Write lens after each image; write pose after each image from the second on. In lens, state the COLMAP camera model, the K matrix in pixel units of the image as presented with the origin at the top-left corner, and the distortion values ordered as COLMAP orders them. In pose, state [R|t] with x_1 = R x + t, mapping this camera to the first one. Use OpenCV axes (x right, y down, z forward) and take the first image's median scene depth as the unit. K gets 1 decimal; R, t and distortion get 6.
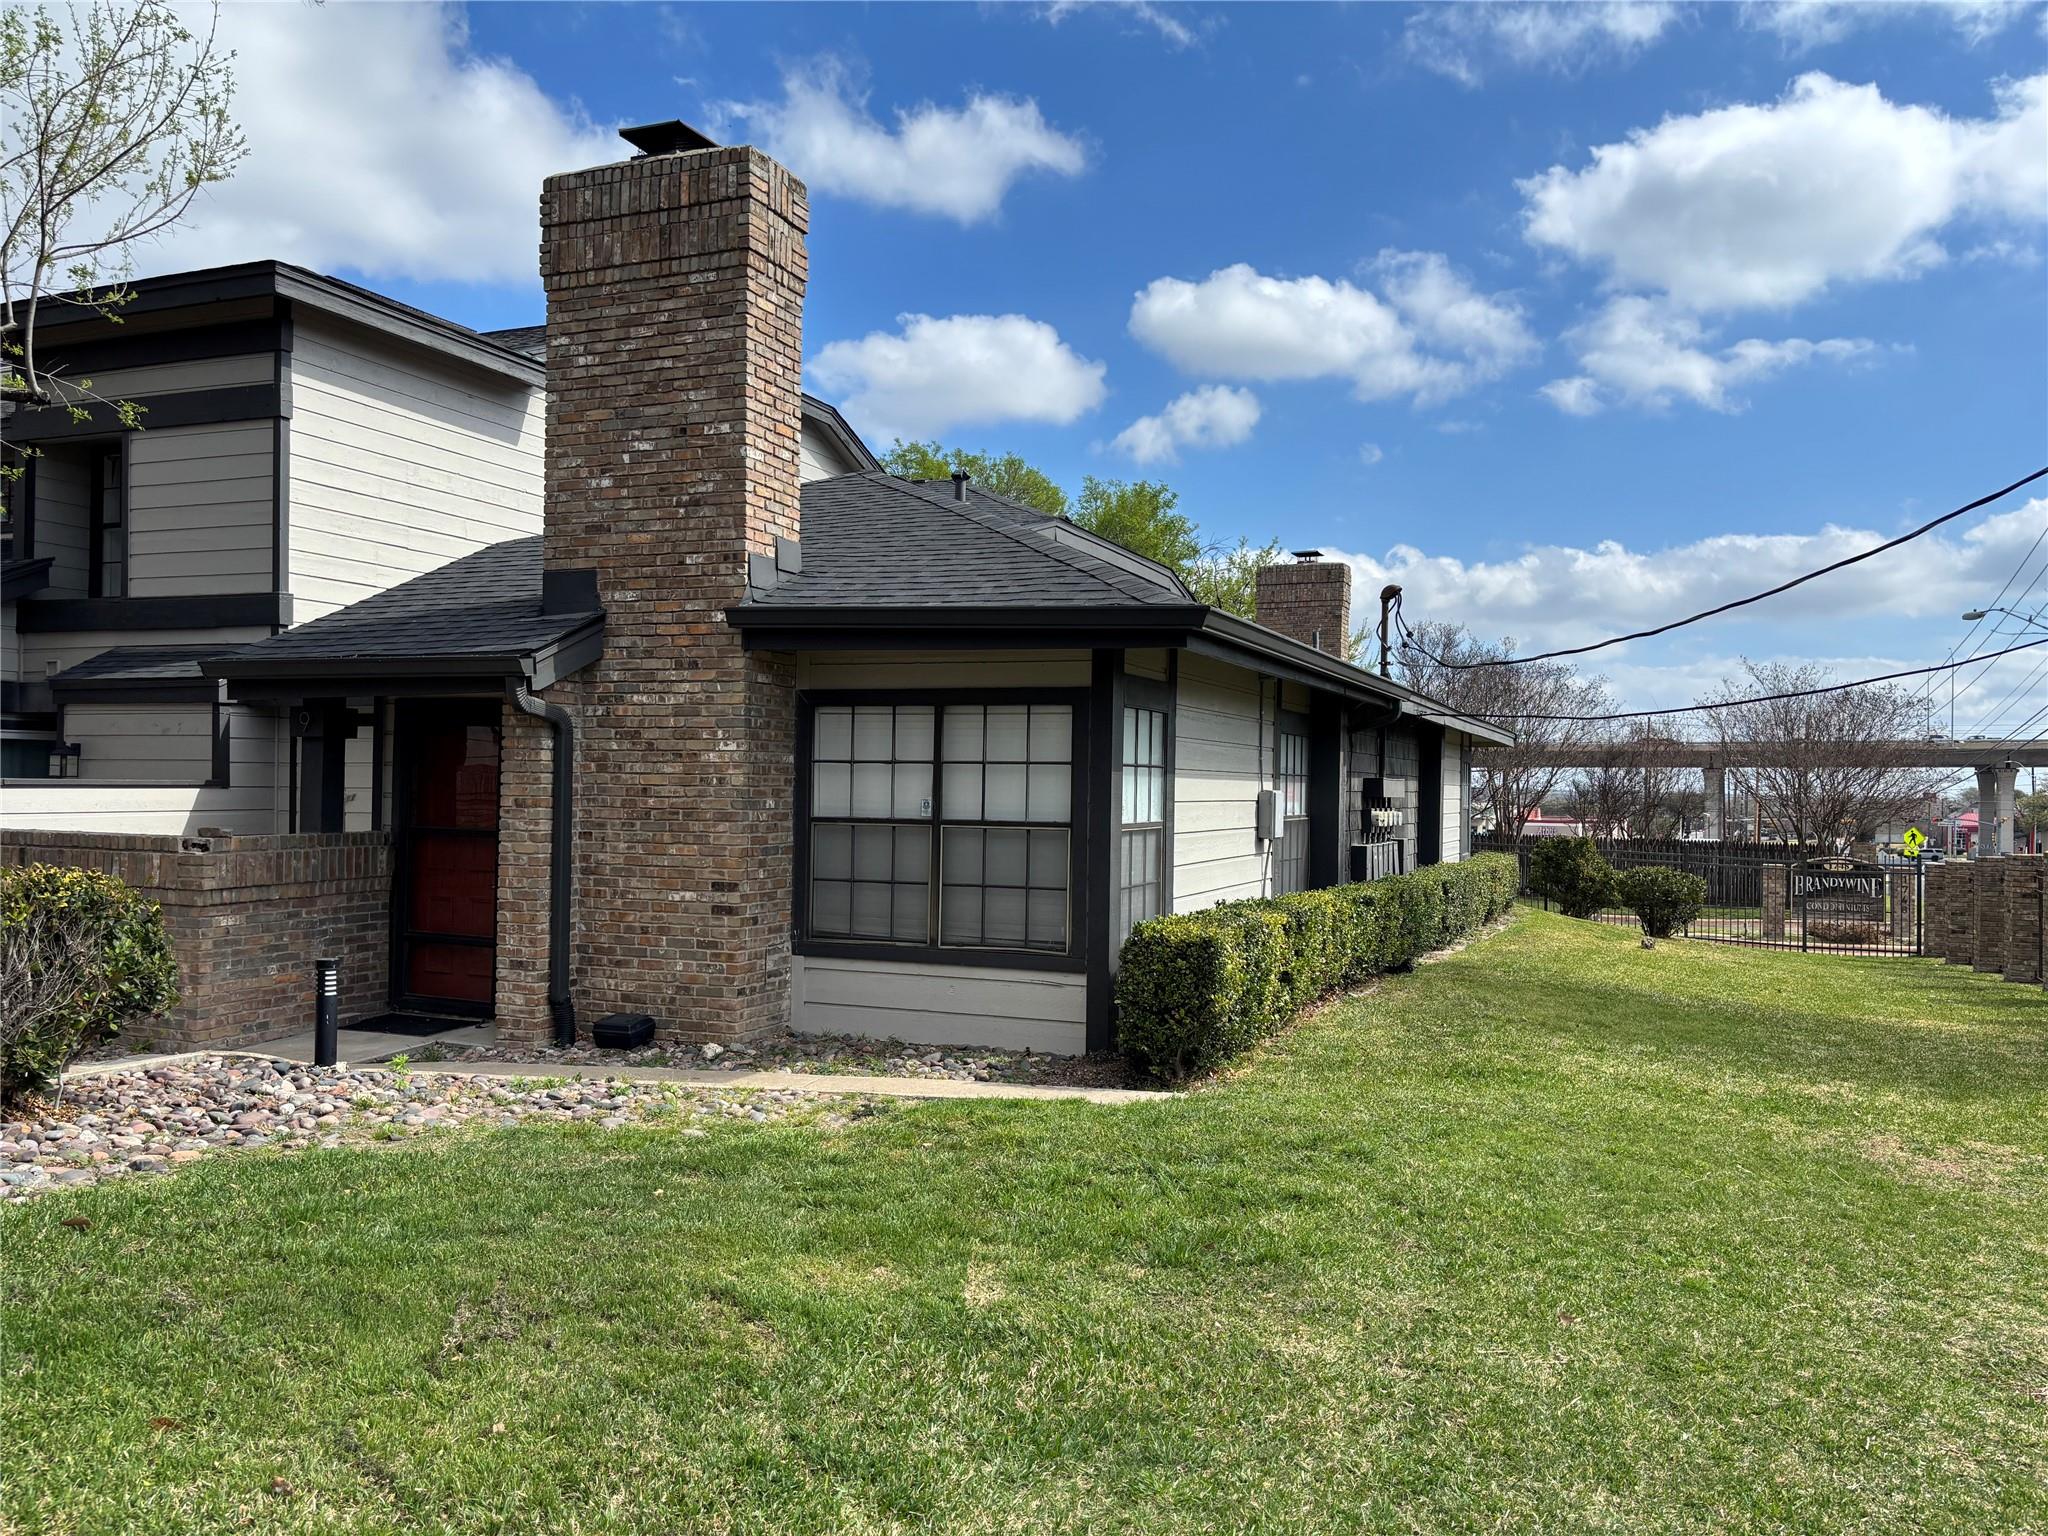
lens RADIAL K [[1532.7, 0, 1038.0], [0, 1532.7, 773.9], [0, 0, 1]] dist [0.014494, -0.003696]
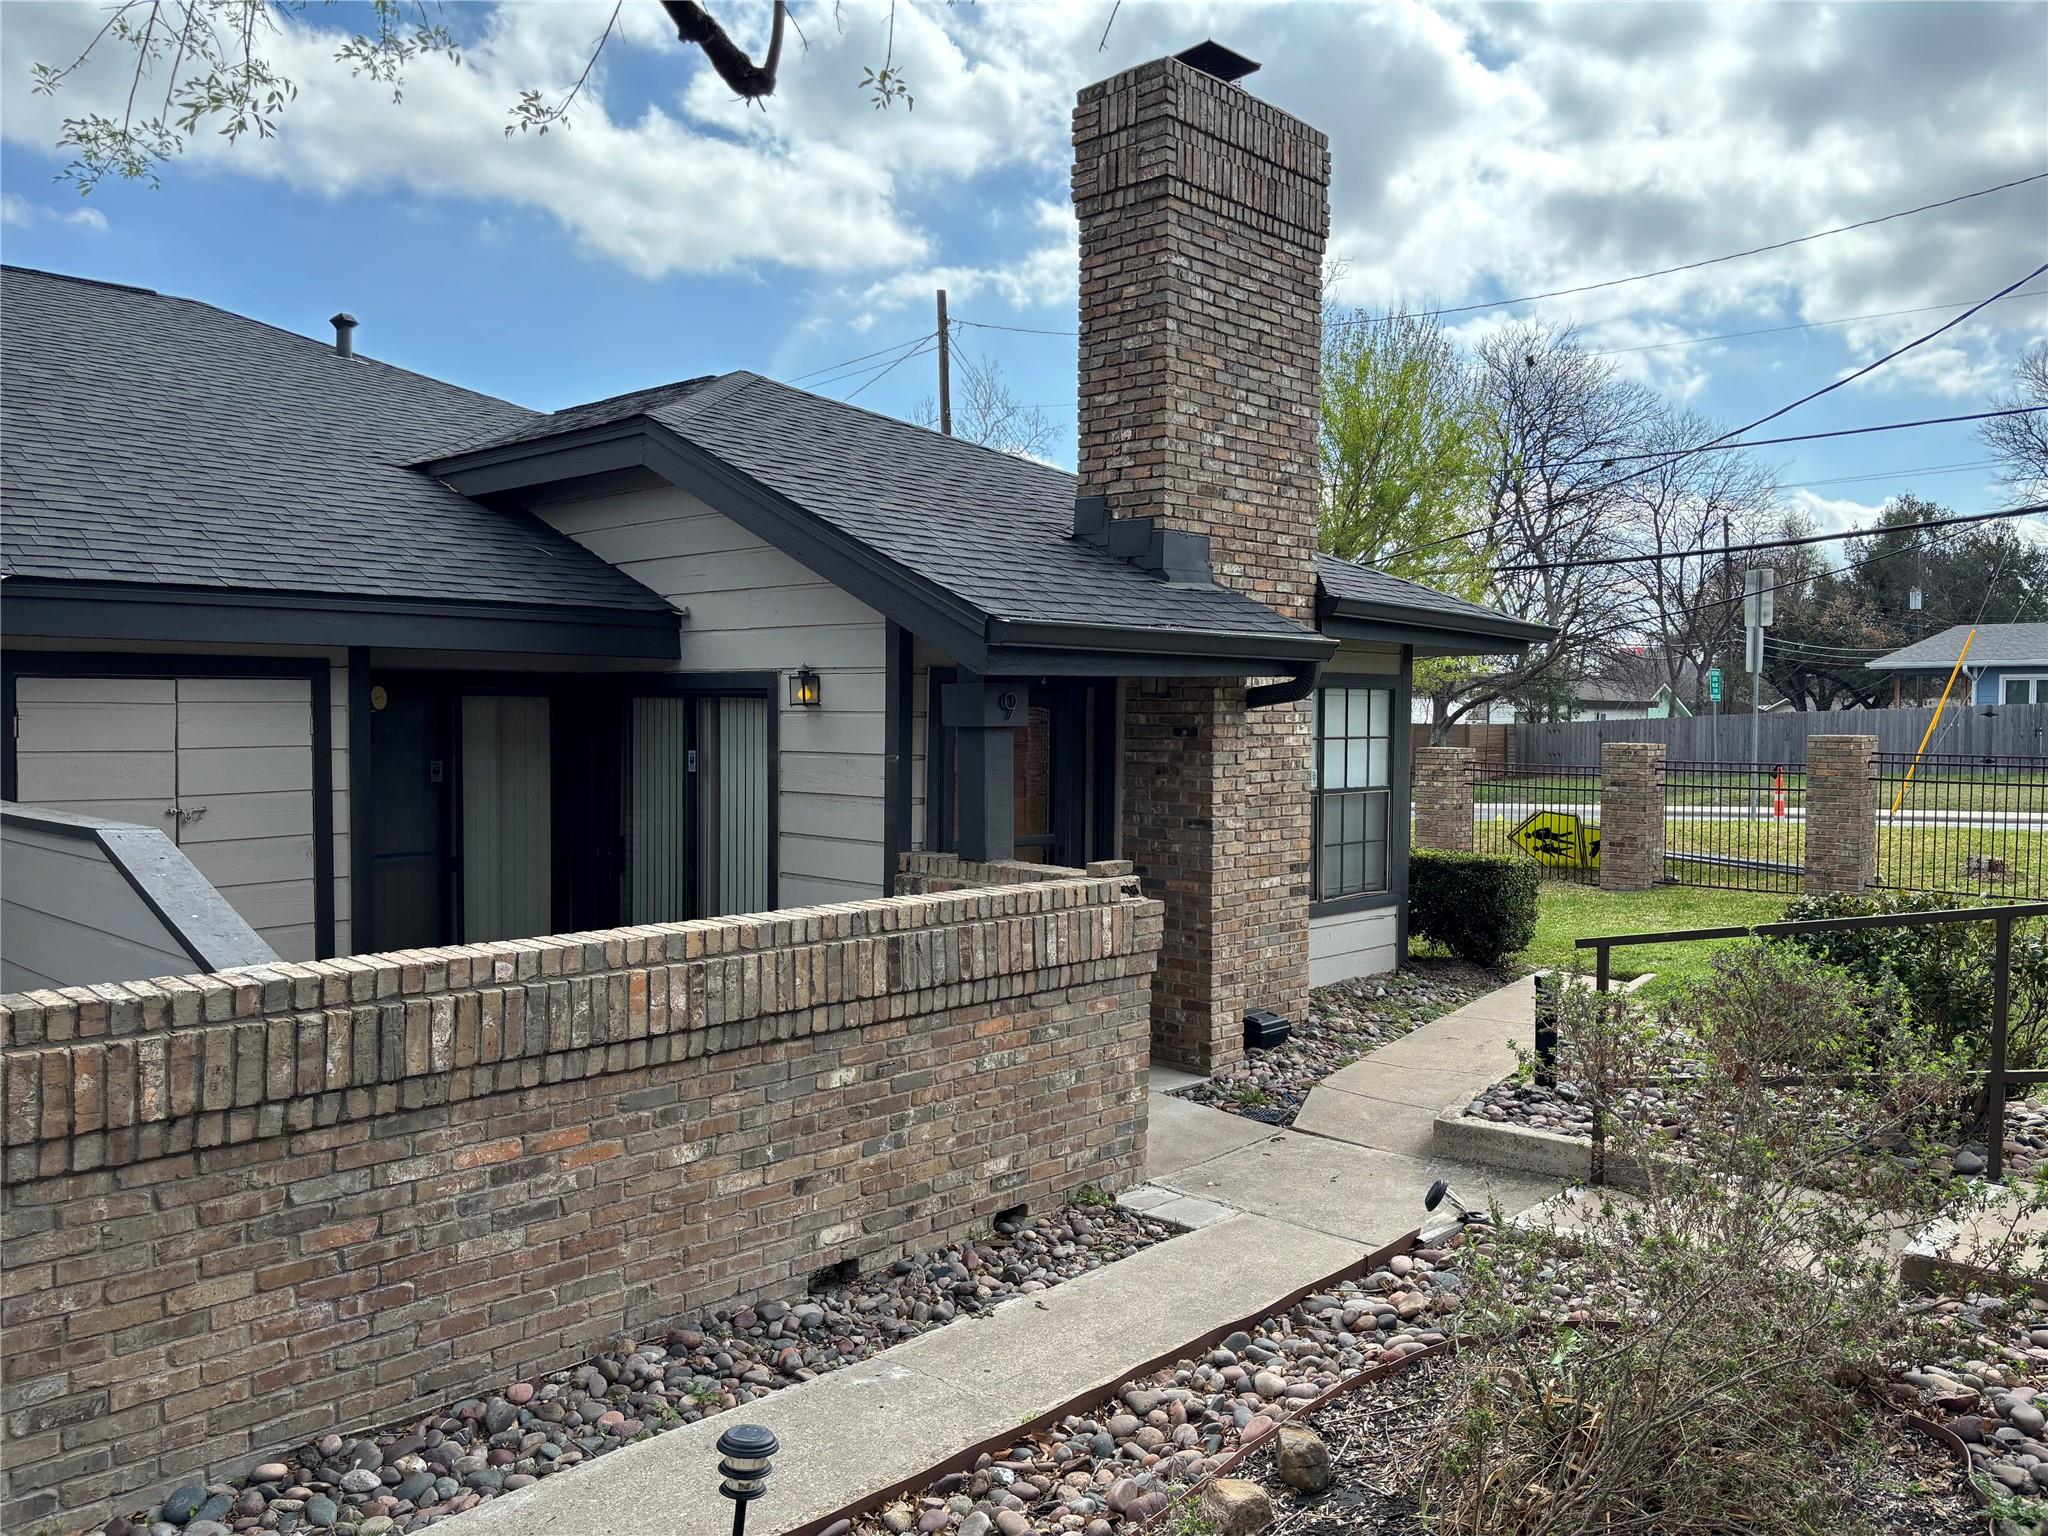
lens RADIAL K [[1540.2, 0, 1031.4], [0, 1540.2, 775.3], [0, 0, 1]] dist [0.099948, -0.136207]
pose [[0.385128, -0.052314, 0.921379, -1.190434], [-0.011068, 0.998058, 0.061294, -0.047930], [-0.922797, -0.033804, 0.383801, 0.752312]]
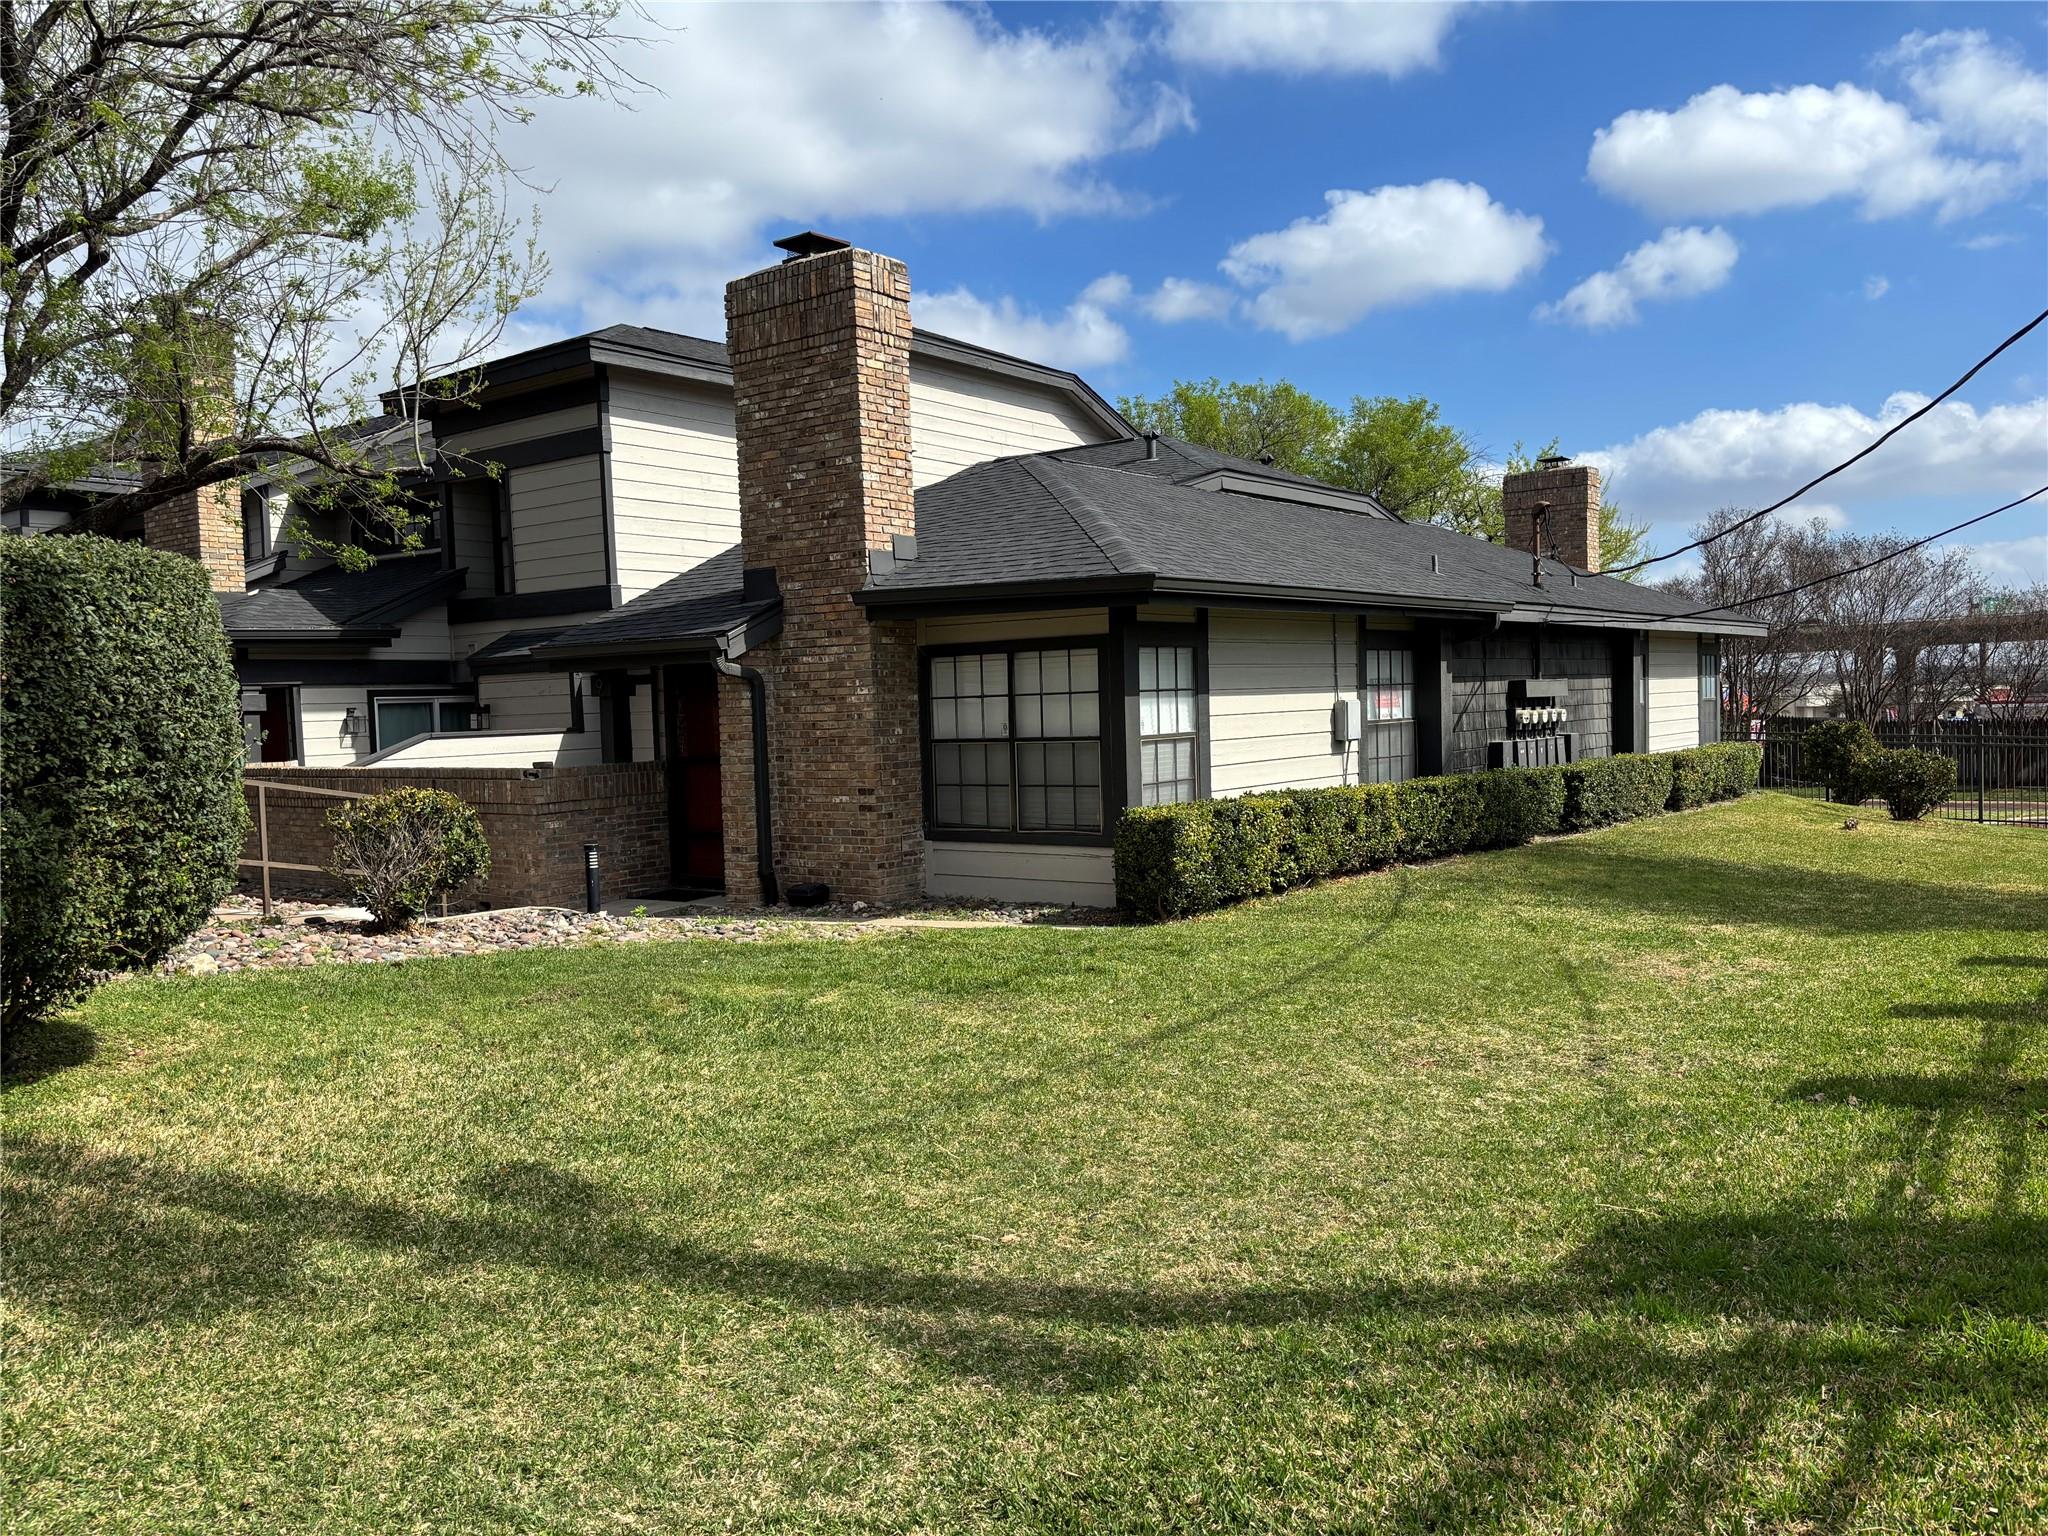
lens RADIAL K [[1540.2, 0, 1031.4], [0, 1540.2, 775.3], [0, 0, 1]] dist [0.099948, -0.136207]
pose [[0.962393, -0.033292, -0.269612, 0.312616], [0.048782, 0.997509, 0.050956, -0.005319], [0.267244, -0.062191, 0.961620, -0.304281]]
